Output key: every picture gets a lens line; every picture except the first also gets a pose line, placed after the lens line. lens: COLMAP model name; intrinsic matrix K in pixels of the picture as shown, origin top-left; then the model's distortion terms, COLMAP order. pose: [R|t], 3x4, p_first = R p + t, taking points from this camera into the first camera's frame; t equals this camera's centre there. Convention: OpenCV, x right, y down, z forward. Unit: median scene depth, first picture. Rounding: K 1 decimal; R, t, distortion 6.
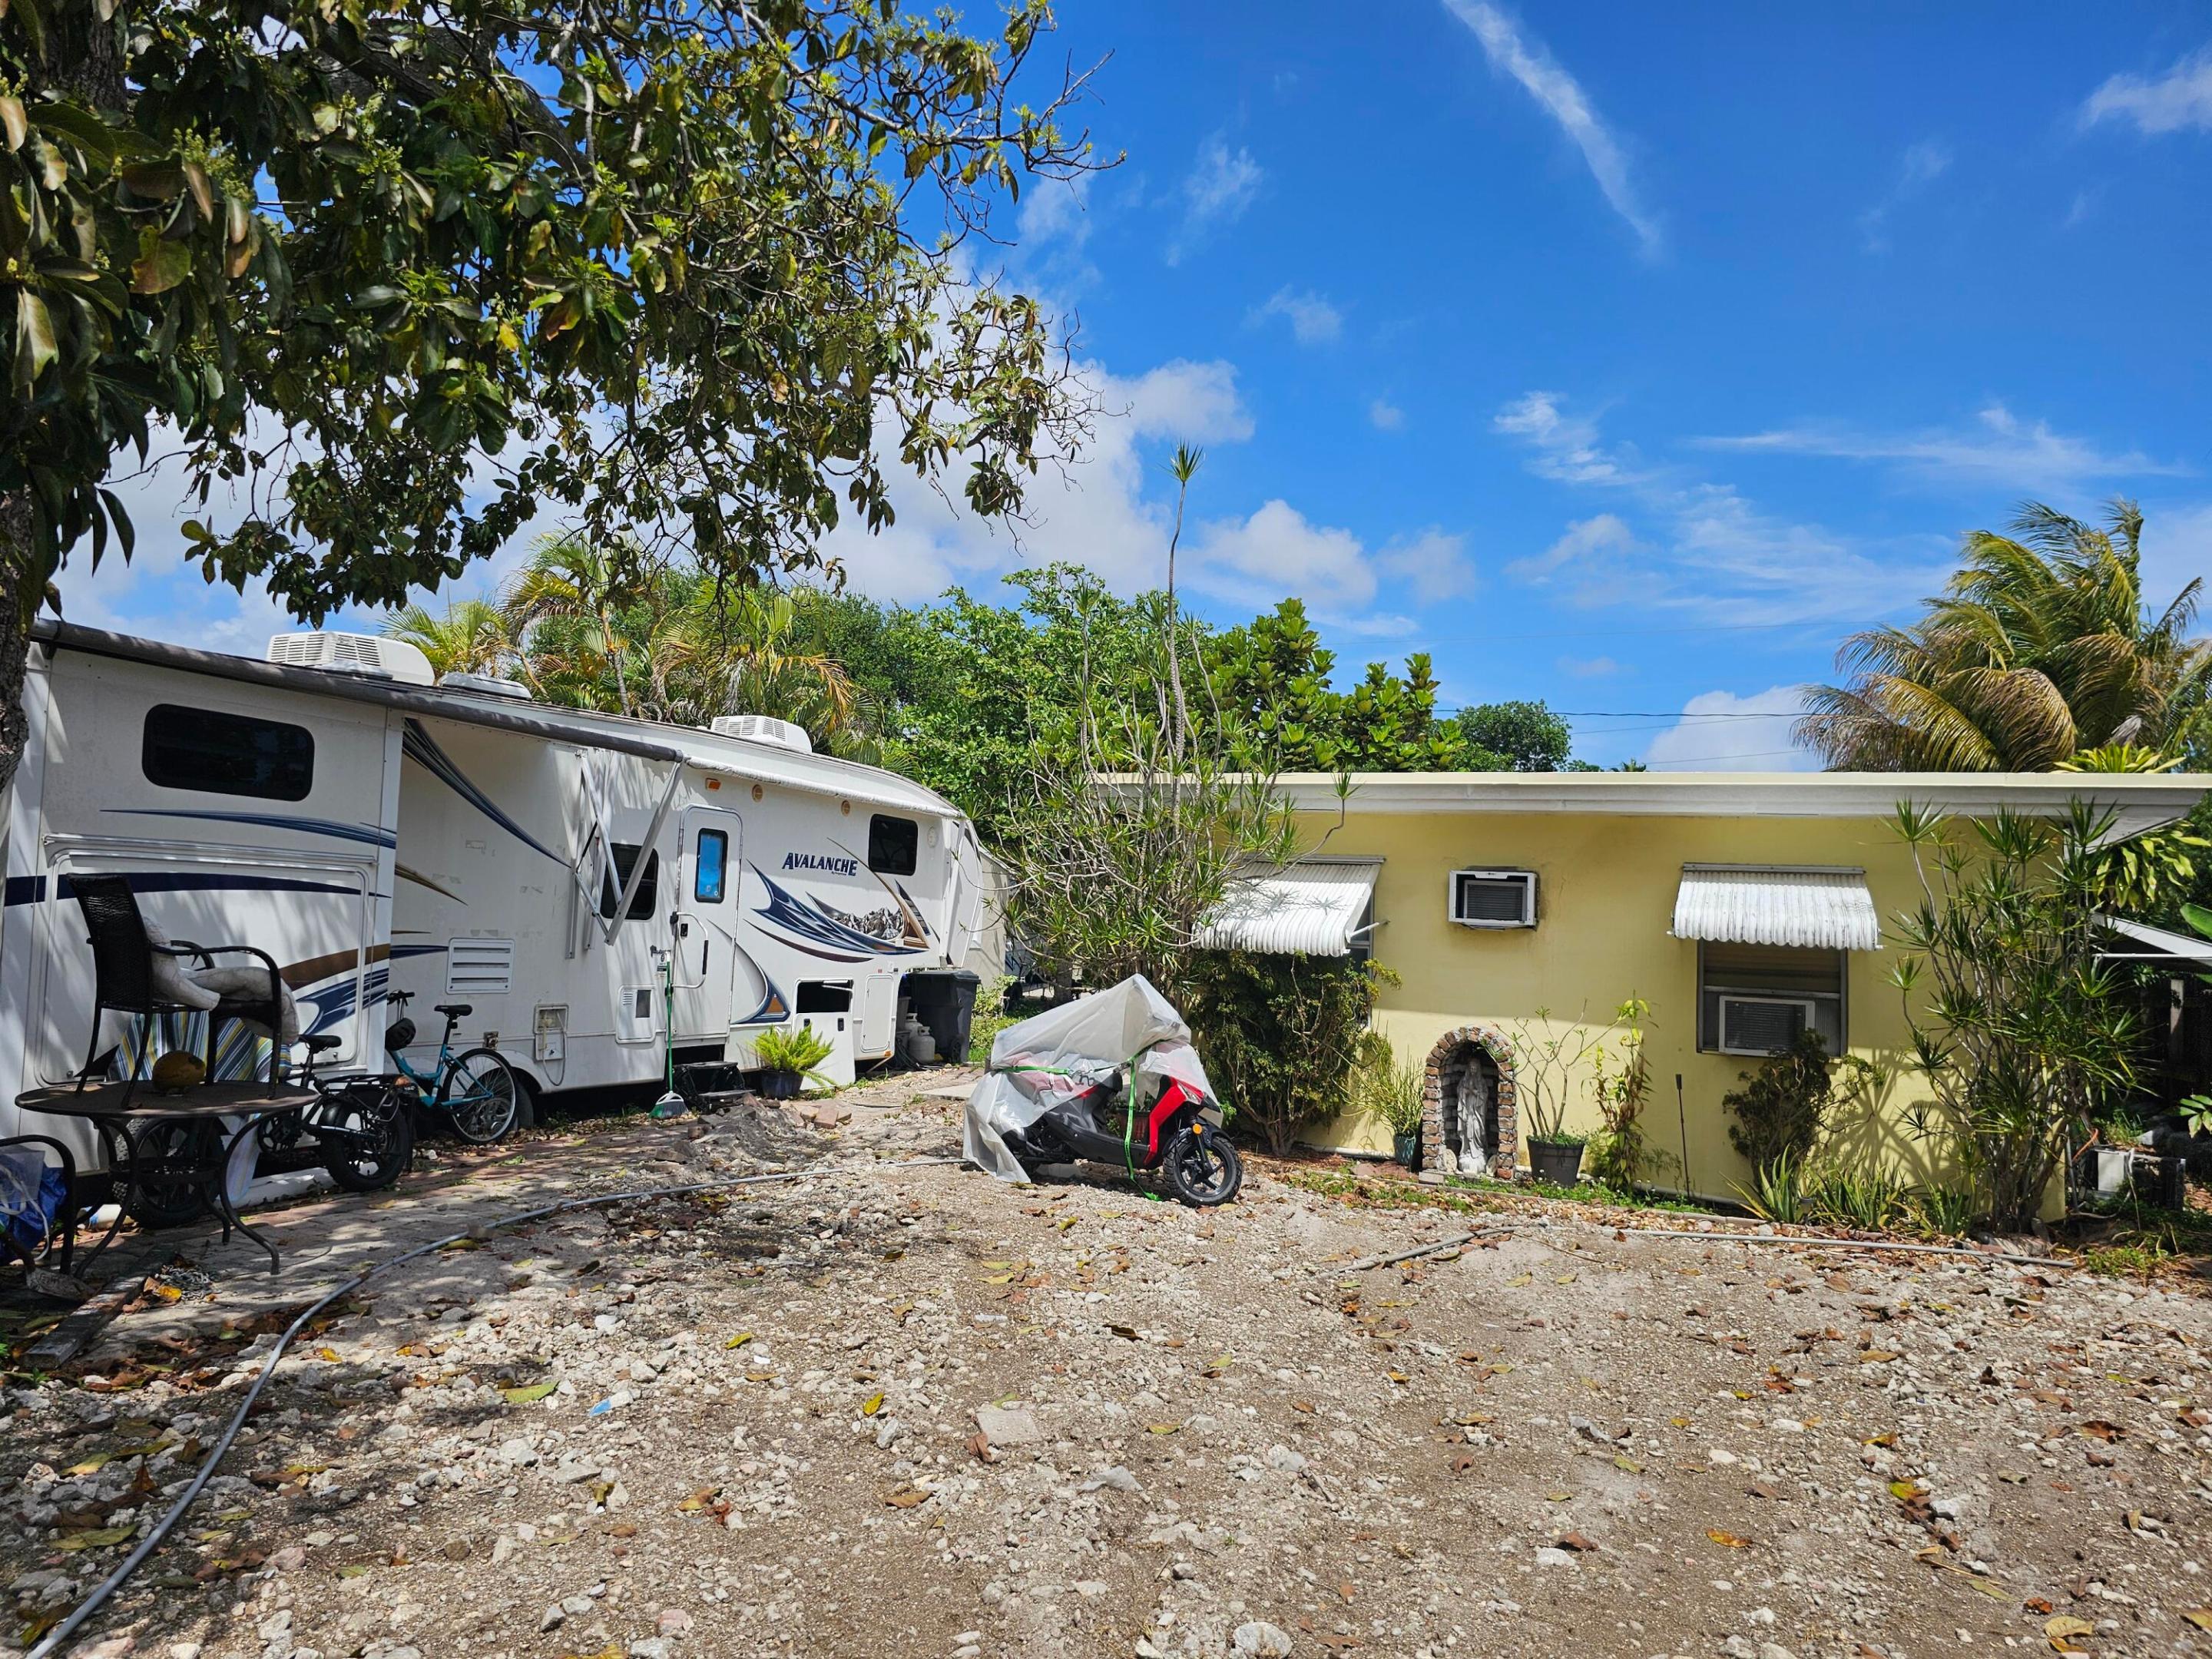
lens RADIAL K [[1659.1, 0, 1019.0], [0, 1659.1, 835.6], [0, 0, 1]] dist [0.071751, -0.055209]
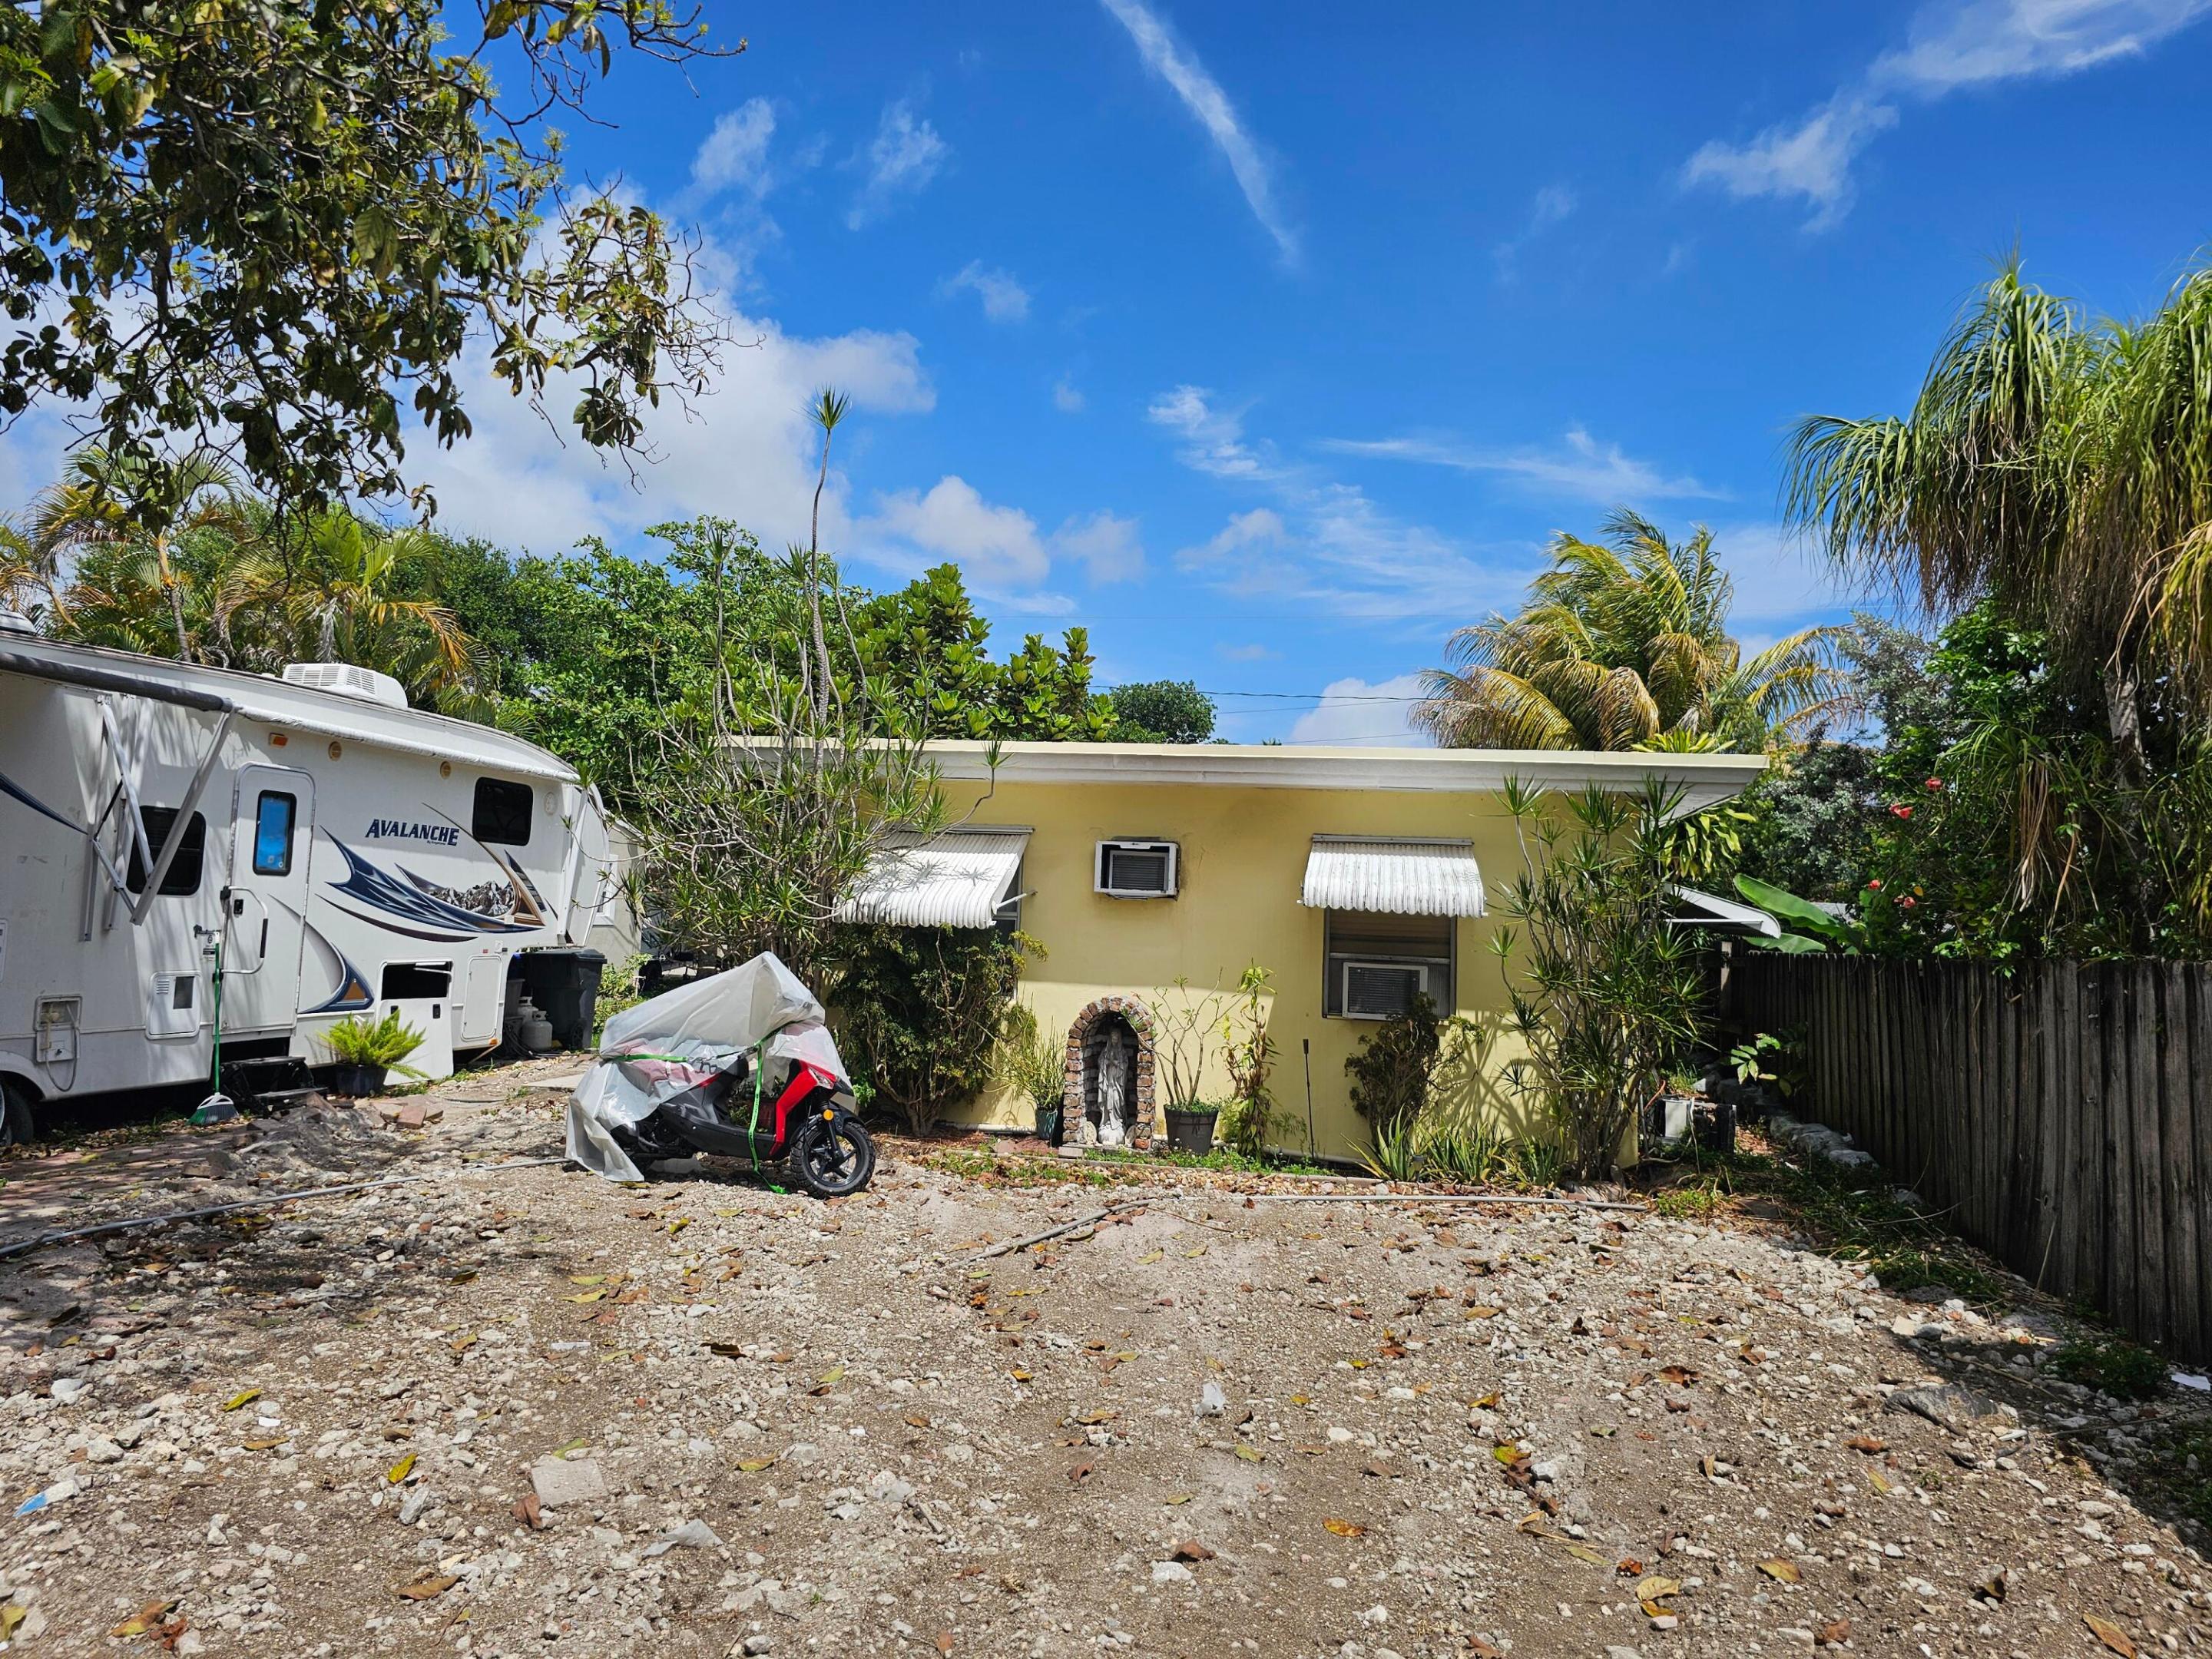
lens RADIAL K [[1506.5, 0, 1107.8], [0, 1506.5, 842.6], [0, 0, 1]] dist [0.065808, -0.055070]
pose [[0.971422, 0.003428, 0.237335, 0.056536], [-0.007216, 0.999860, 0.015095, 0.009055], [-0.237250, -0.016376, 0.971311, 0.134652]]
